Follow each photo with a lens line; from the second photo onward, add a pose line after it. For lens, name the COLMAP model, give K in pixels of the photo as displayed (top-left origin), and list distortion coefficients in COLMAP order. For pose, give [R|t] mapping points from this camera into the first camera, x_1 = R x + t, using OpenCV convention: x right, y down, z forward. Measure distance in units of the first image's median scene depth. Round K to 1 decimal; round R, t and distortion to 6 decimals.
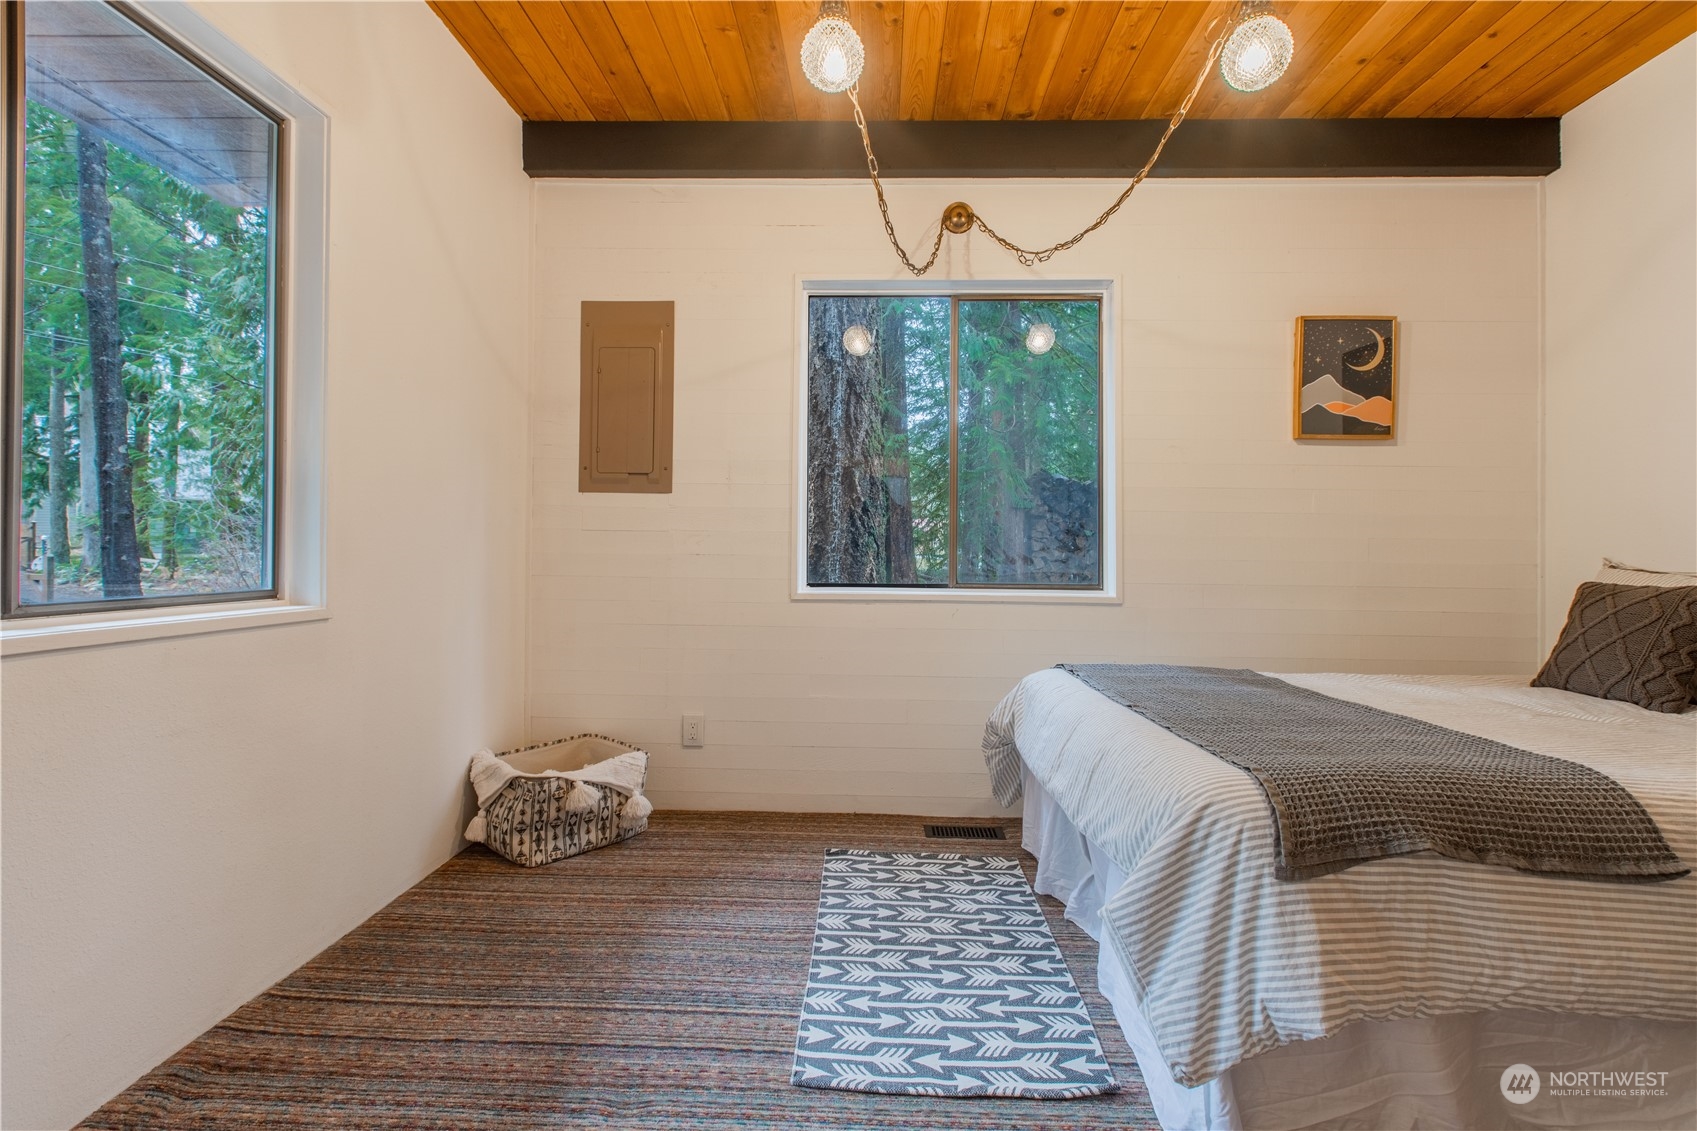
lens RADIAL K [[755.4, 0, 846.5], [0, 755.4, 556.9], [0, 0, 1]] dist [0.000731, -0.000238]
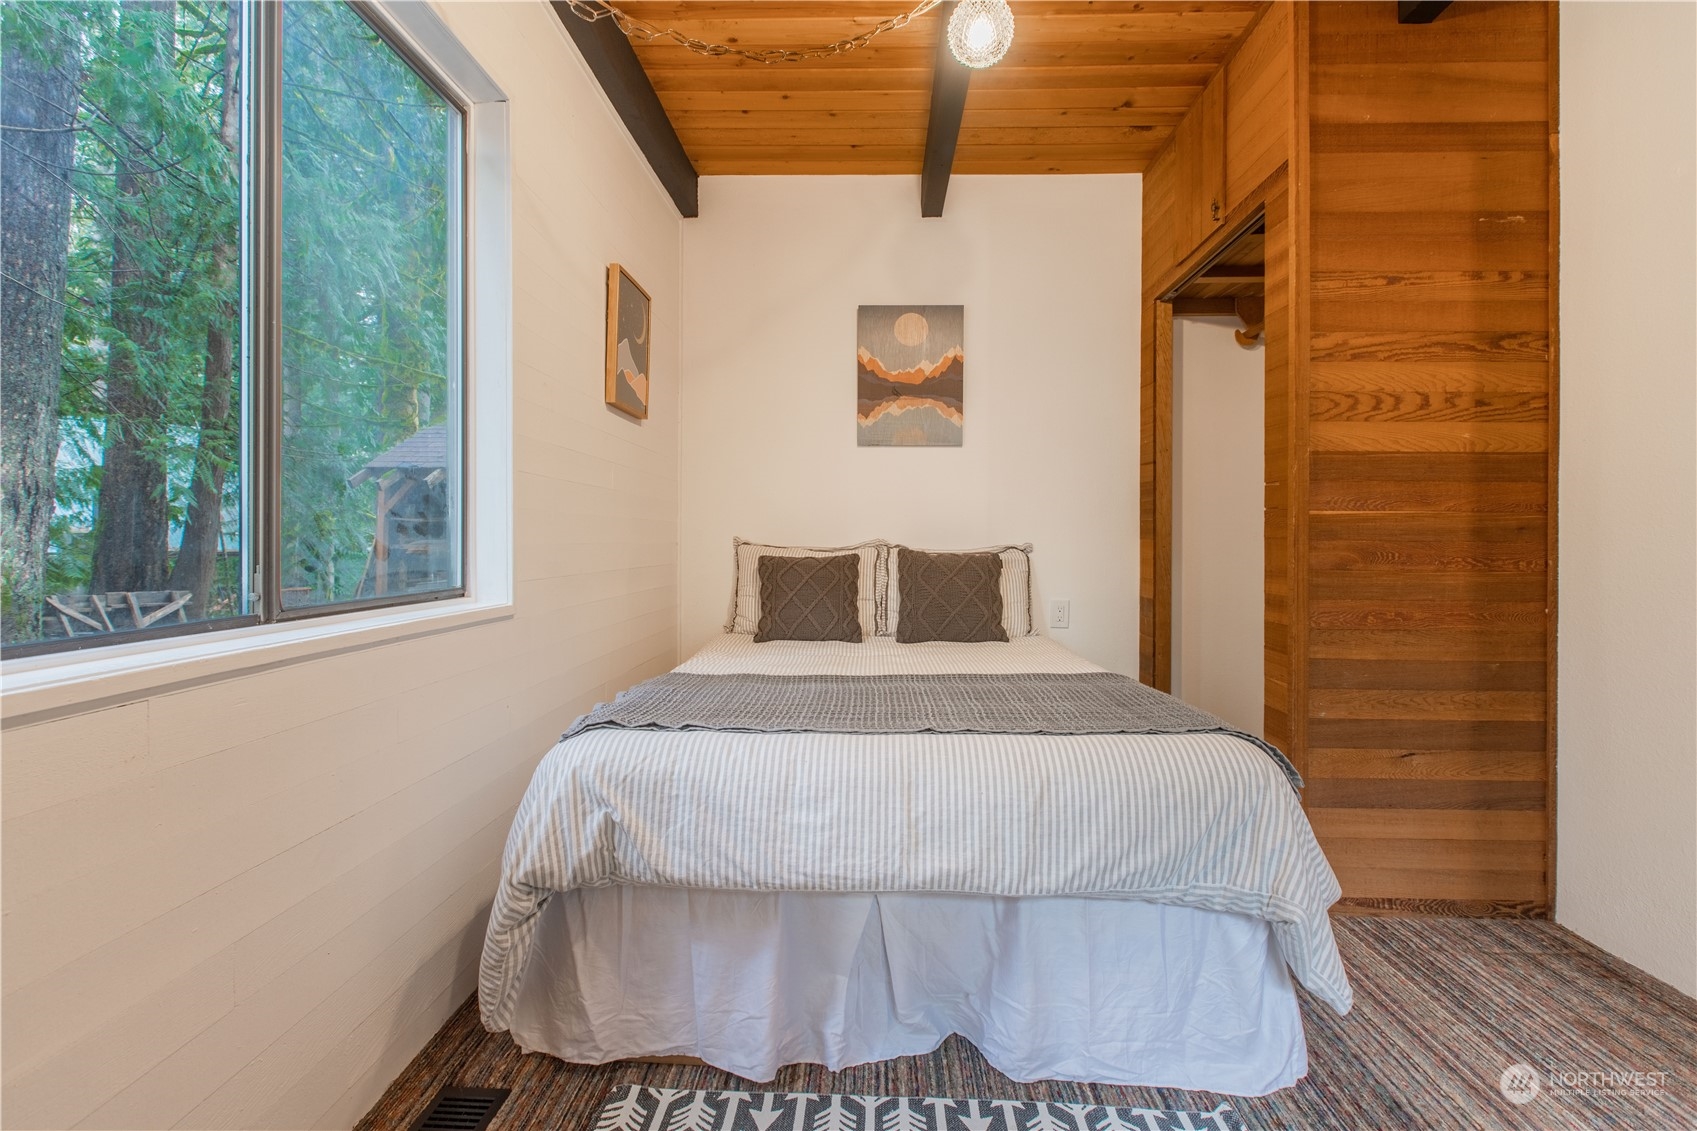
lens RADIAL K [[755.4, 0, 848.3], [0, 755.4, 553.4], [0, 0, 1]] dist [0.000731, -0.000238]
pose [[0.003123, -0.031185, 0.999509, -0.347697], [-0.005857, 0.999496, 0.031203, -0.012902], [-0.999978, -0.005951, 0.002939, 0.903450]]
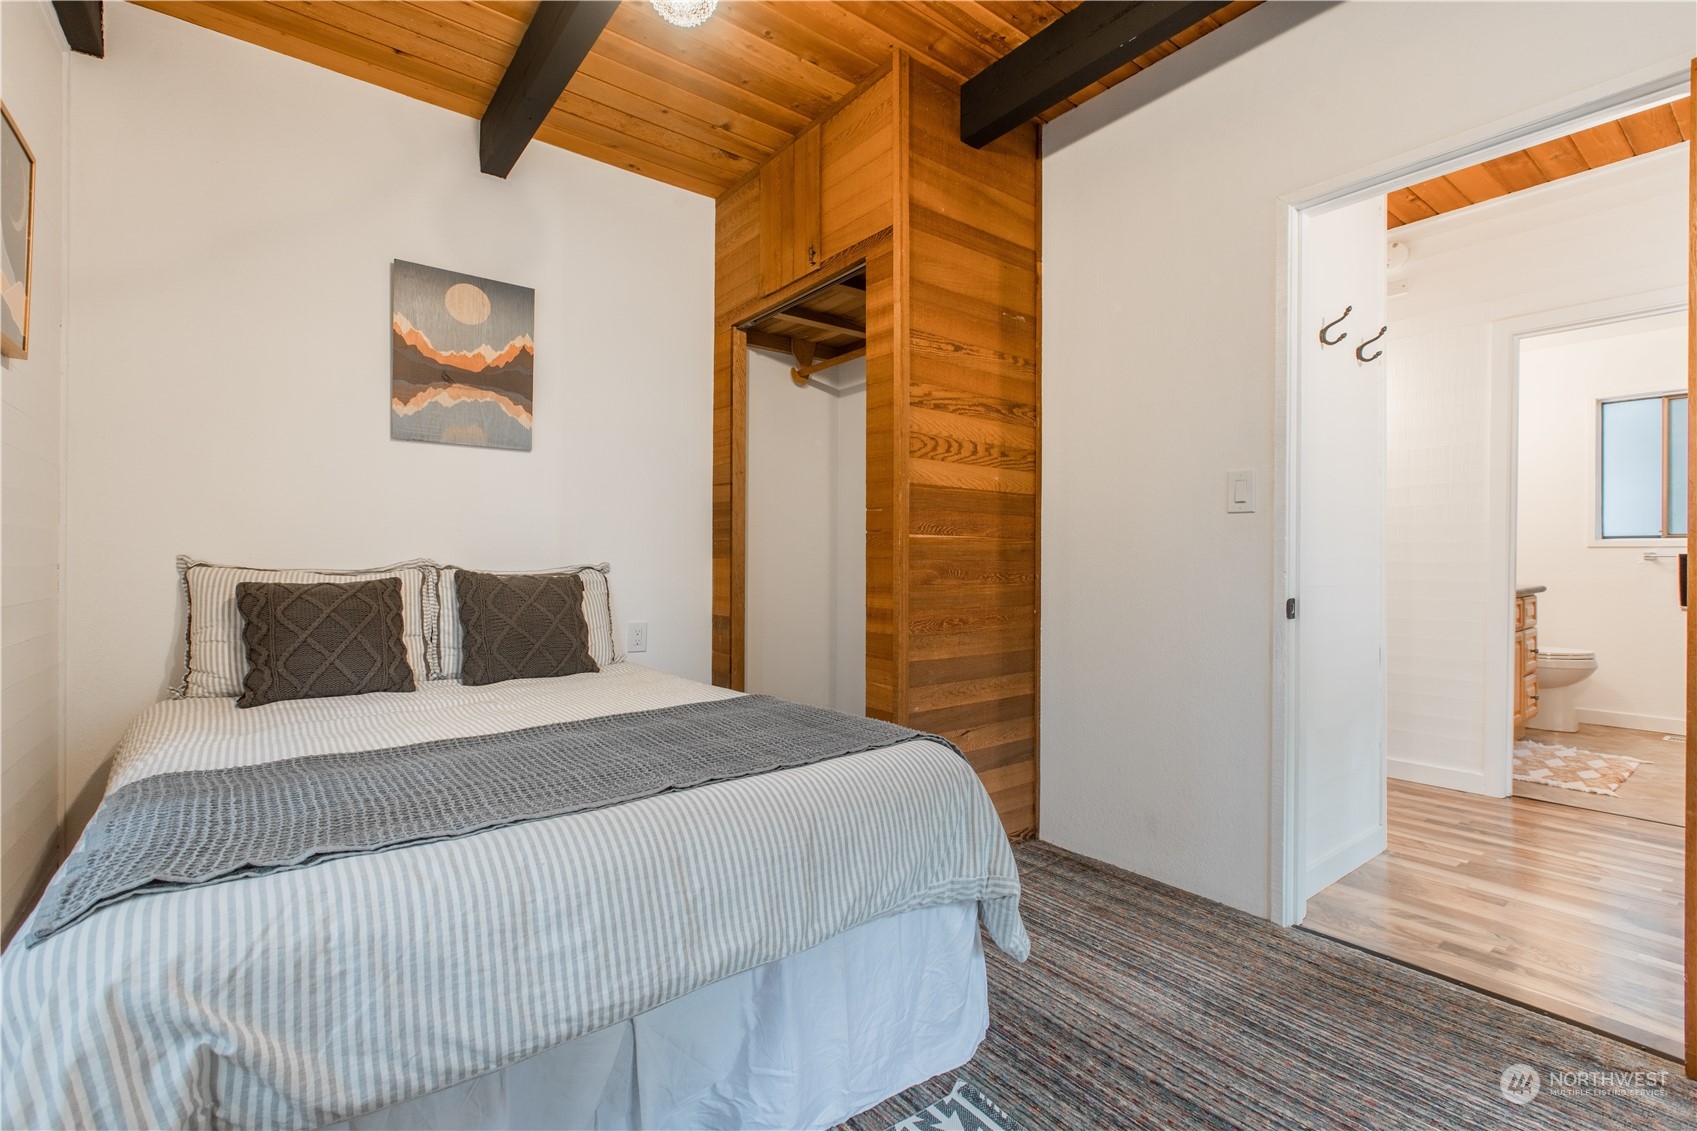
lens RADIAL K [[755.4, 0, 843.9], [0, 755.4, 566.9], [0, 0, 1]] dist [0.000731, -0.000238]
pose [[-0.633155, -0.022025, 0.773712, -0.196401], [-0.012499, 0.999756, 0.018231, -0.011946], [-0.773924, 0.001872, -0.633275, 1.084907]]
